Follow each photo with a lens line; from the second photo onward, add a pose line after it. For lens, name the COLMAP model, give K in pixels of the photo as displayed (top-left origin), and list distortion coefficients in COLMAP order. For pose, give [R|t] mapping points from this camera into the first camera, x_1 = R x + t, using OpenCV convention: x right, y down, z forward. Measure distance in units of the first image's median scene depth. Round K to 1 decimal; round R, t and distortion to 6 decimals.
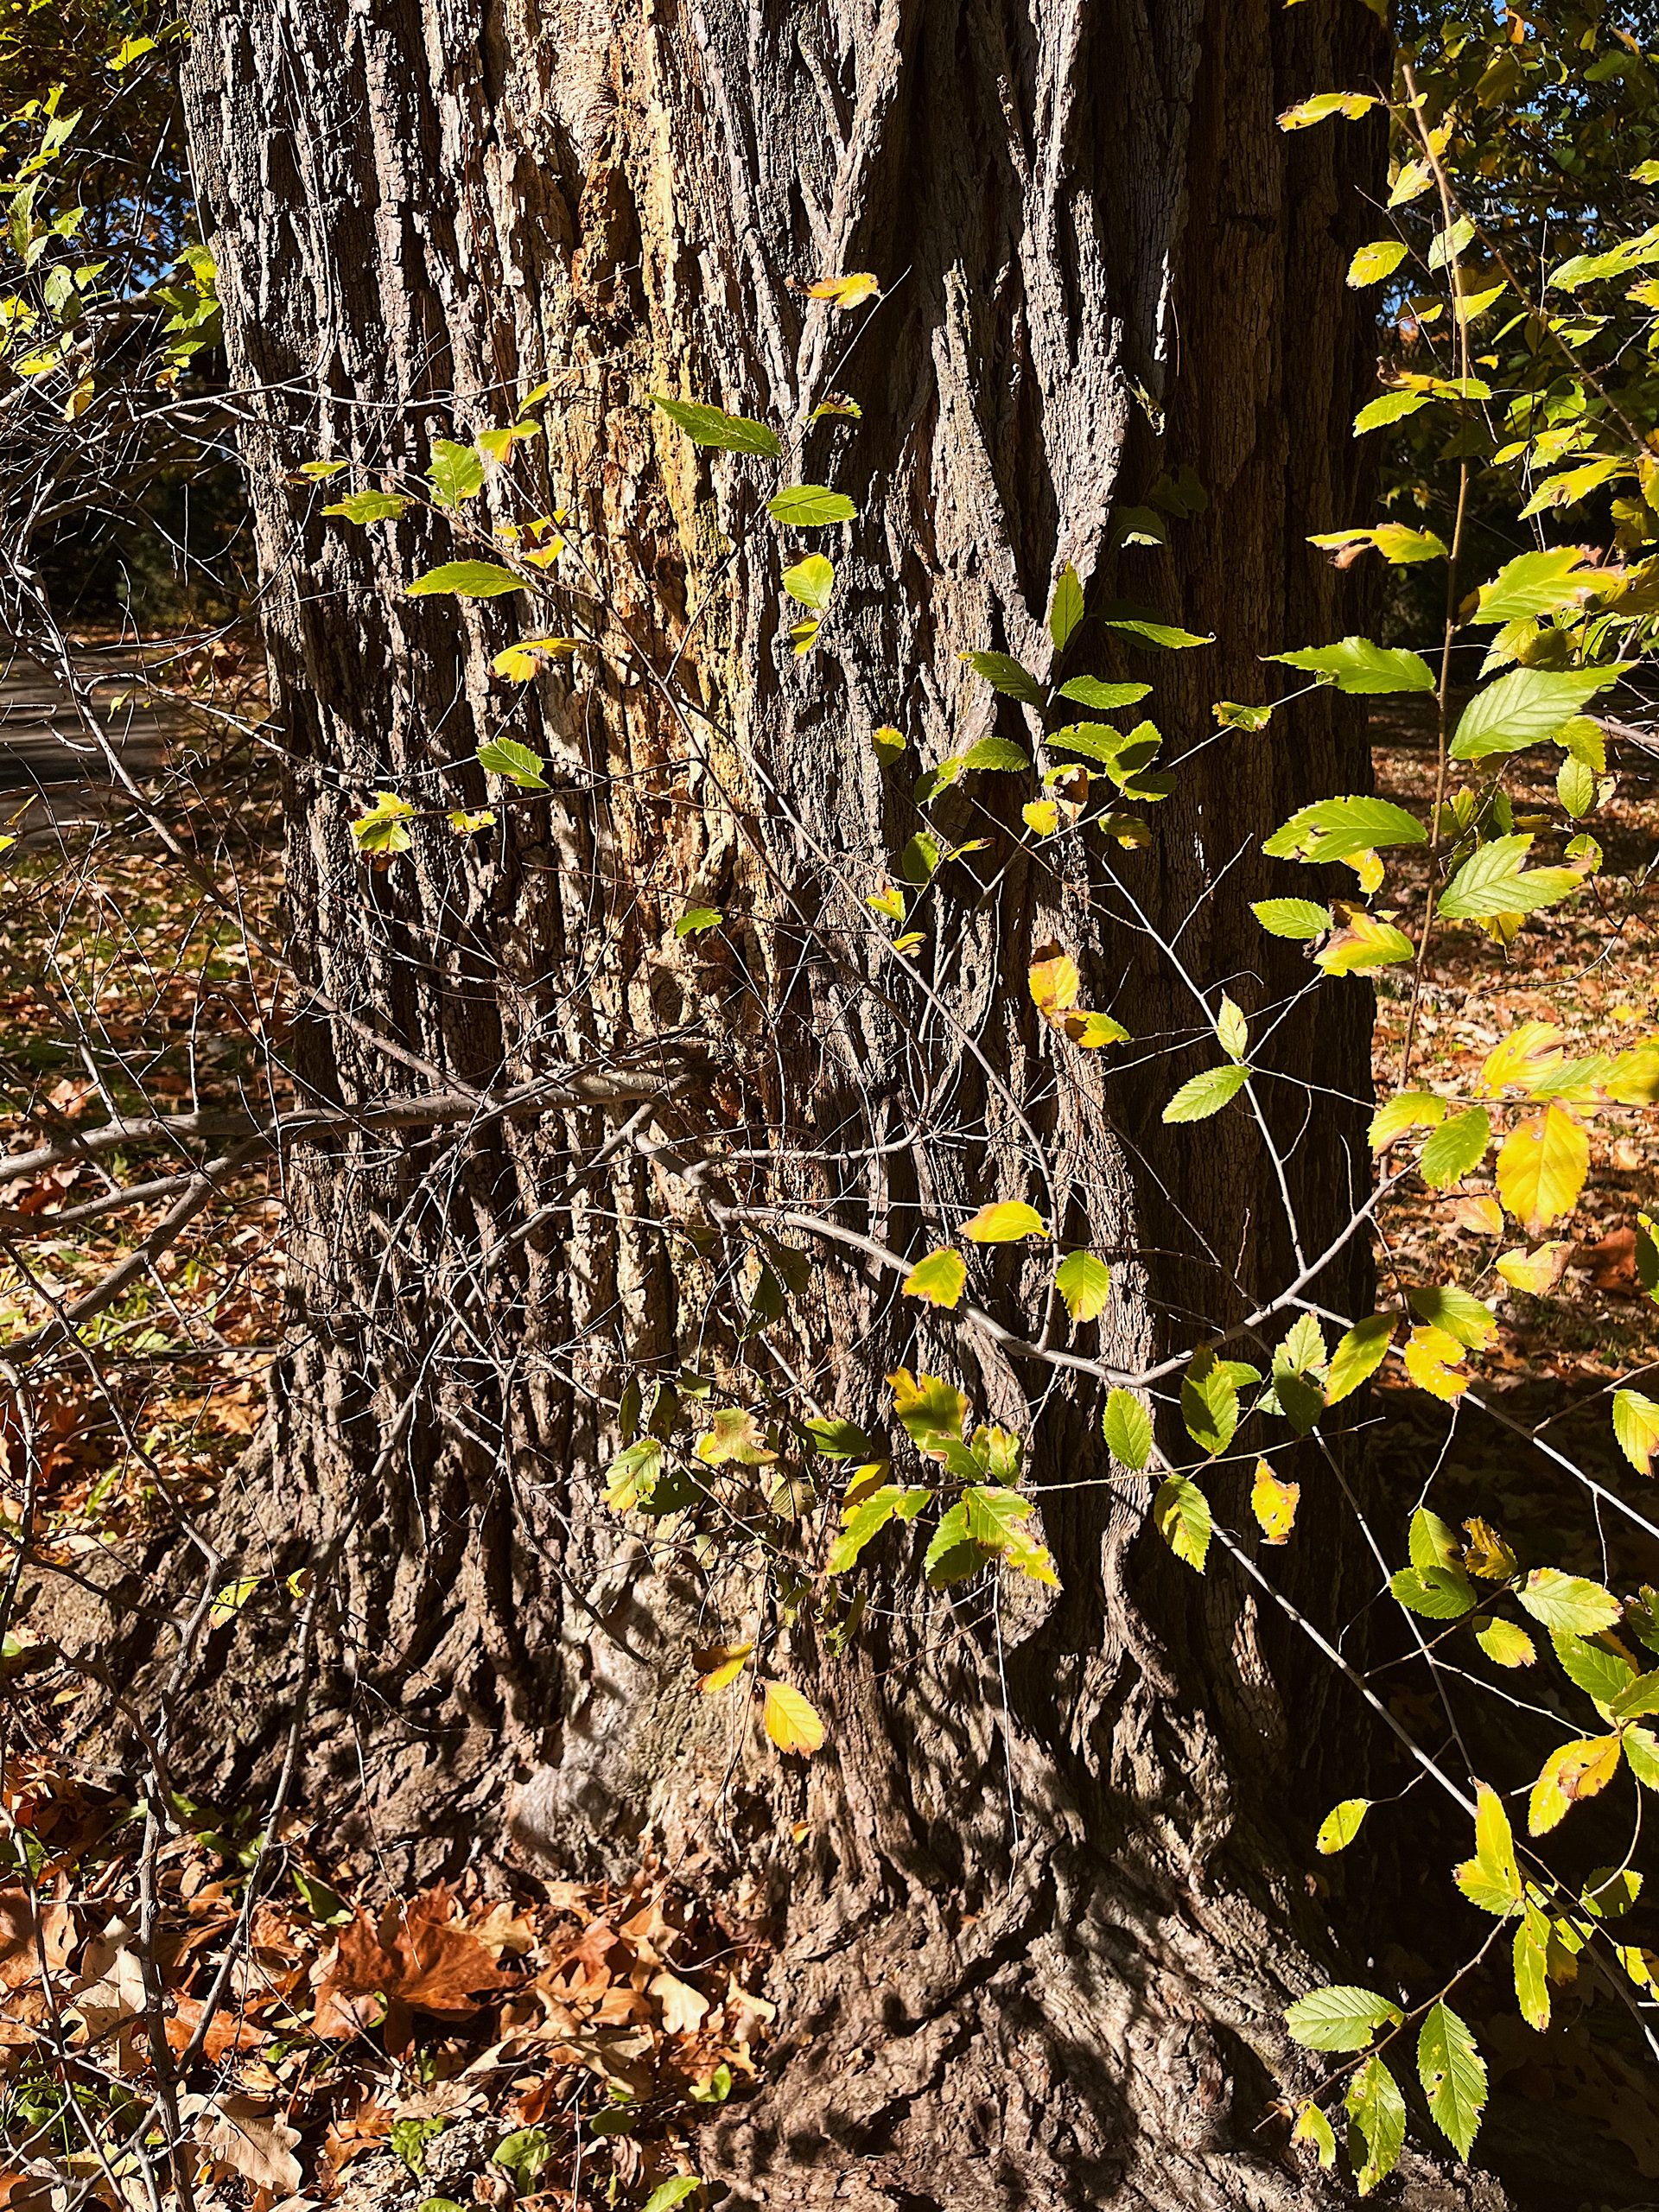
lens RADIAL K [[1526.7, 0, 829.5], [0, 1526.7, 1106.0], [0, 0, 1]] dist [0.037280, -0.074021]
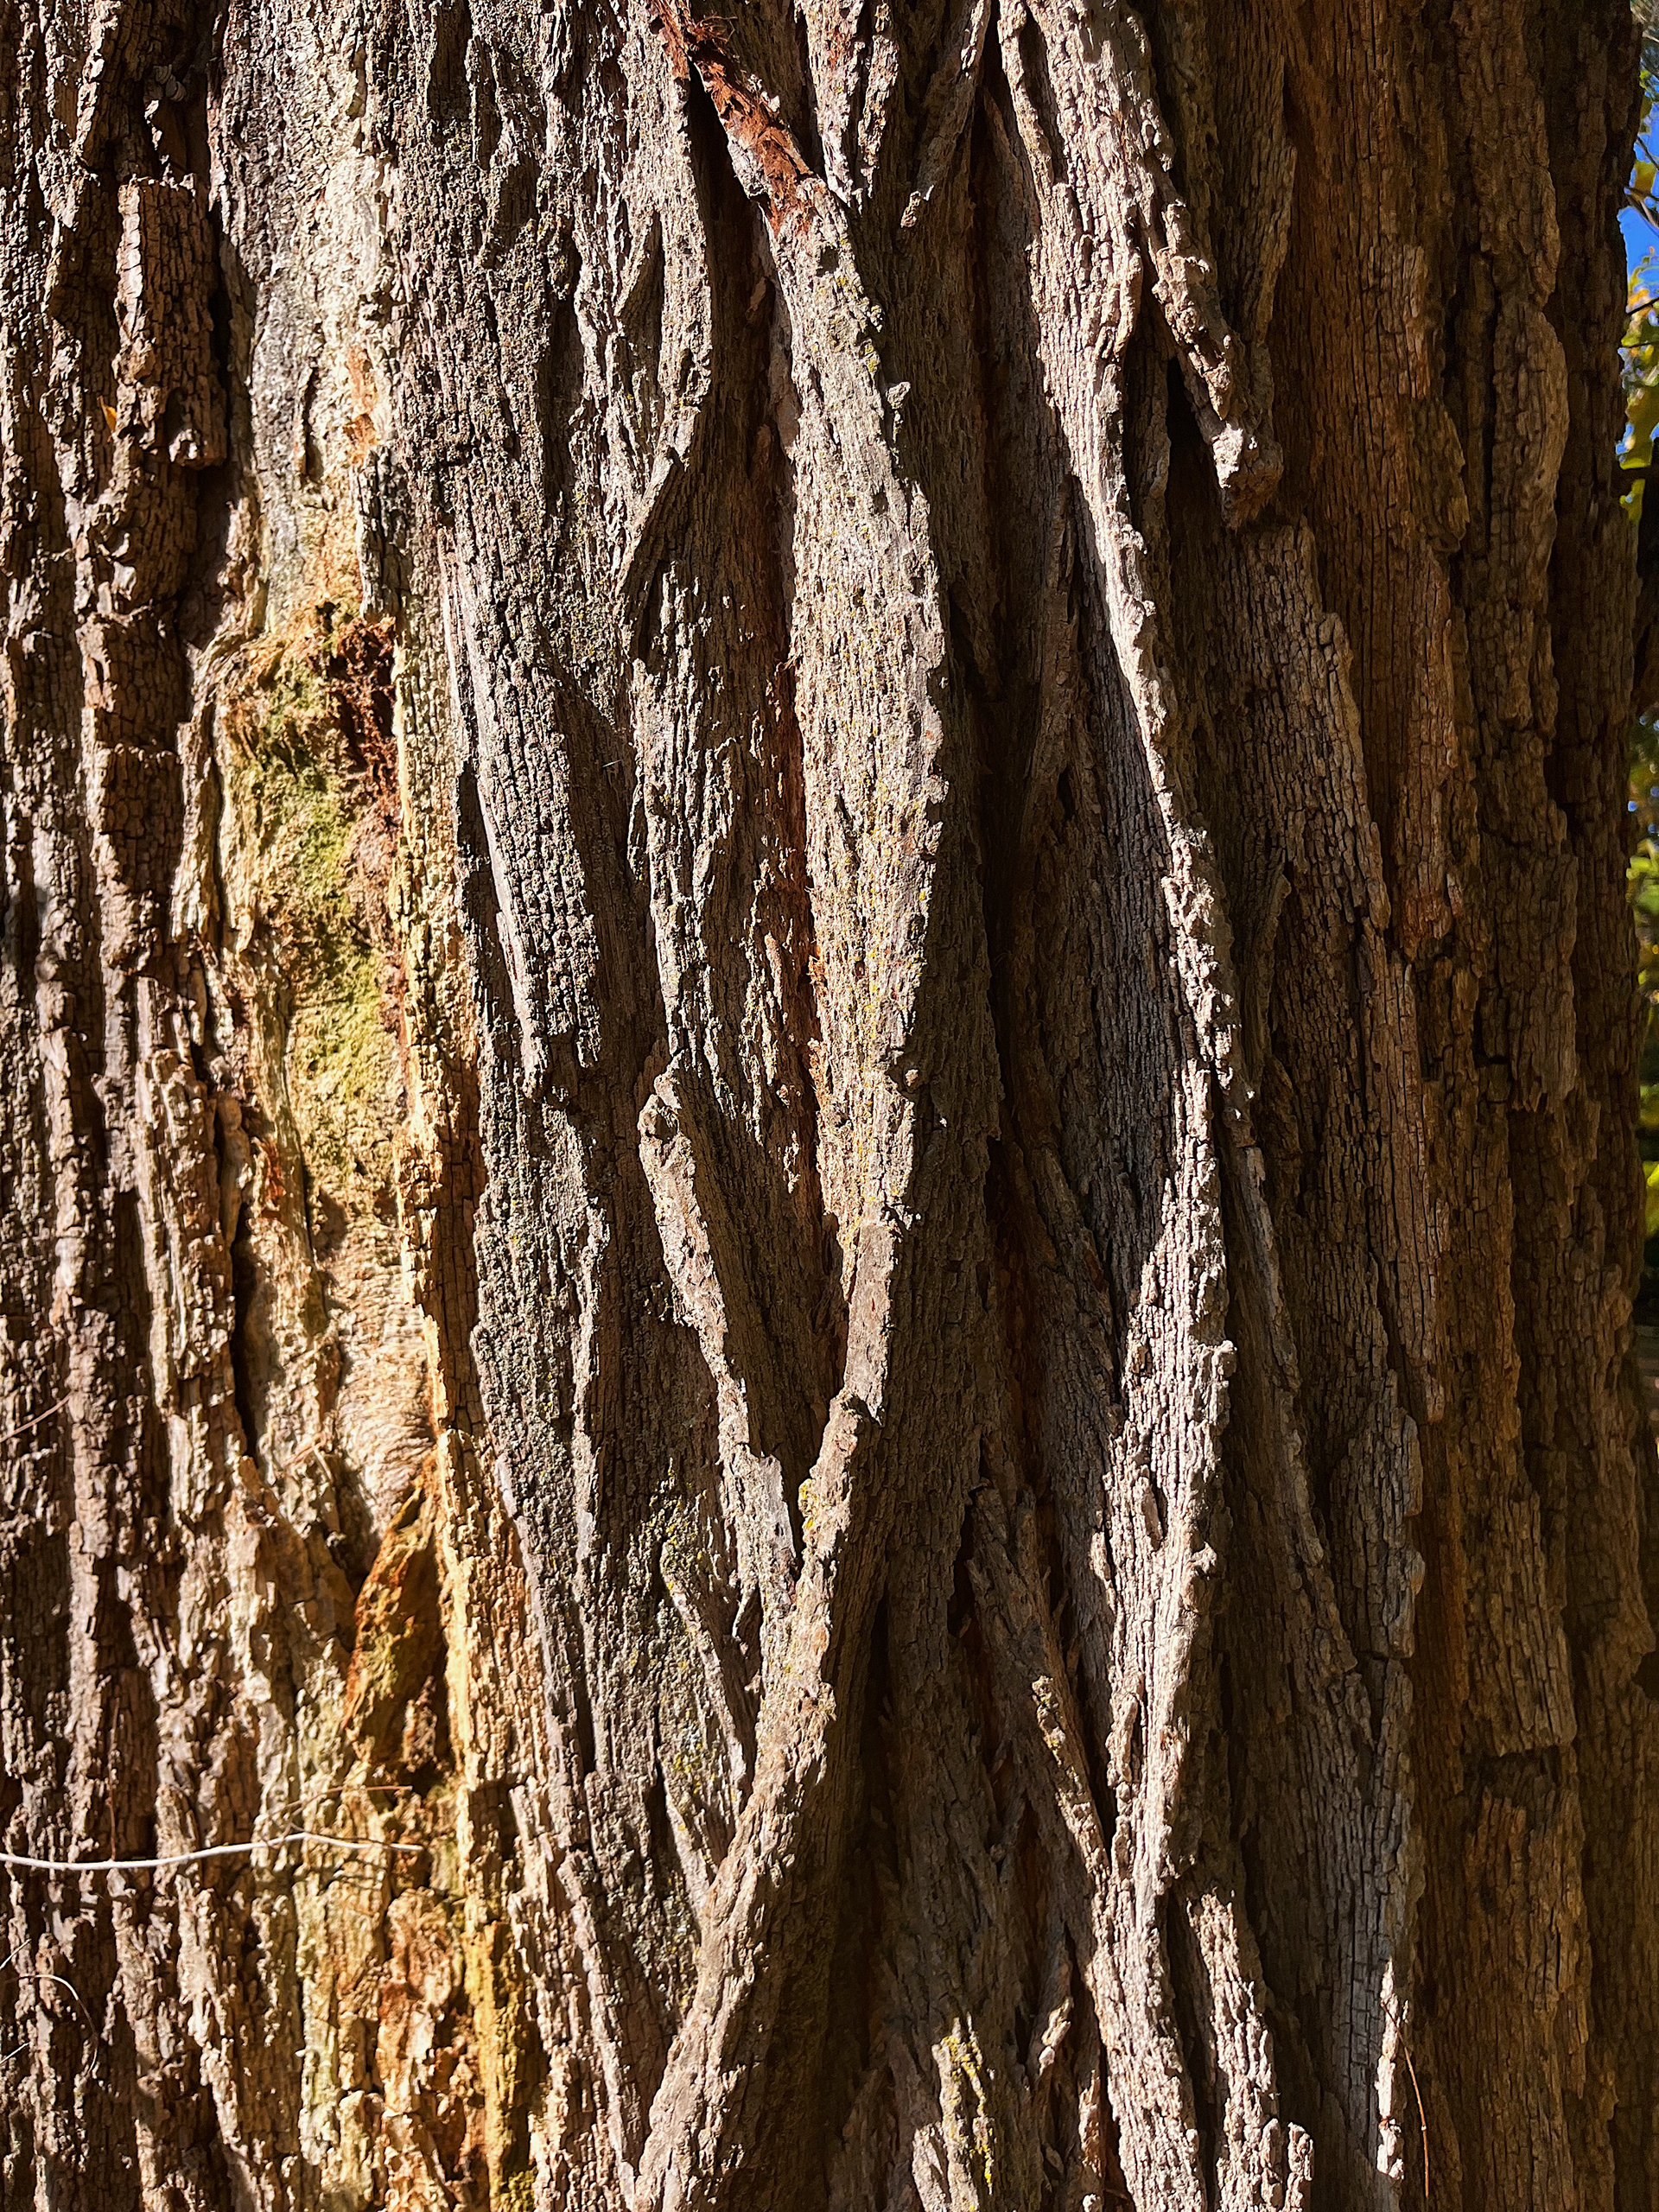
lens RADIAL K [[1526.7, 0, 829.5], [0, 1526.7, 1106.0], [0, 0, 1]] dist [0.037280, -0.074021]
pose [[0.997688, -0.000884, -0.067955, 0.066162], [-0.024256, 0.929427, -0.368207, -0.565938], [0.063485, 0.369004, 0.927257, 0.385669]]
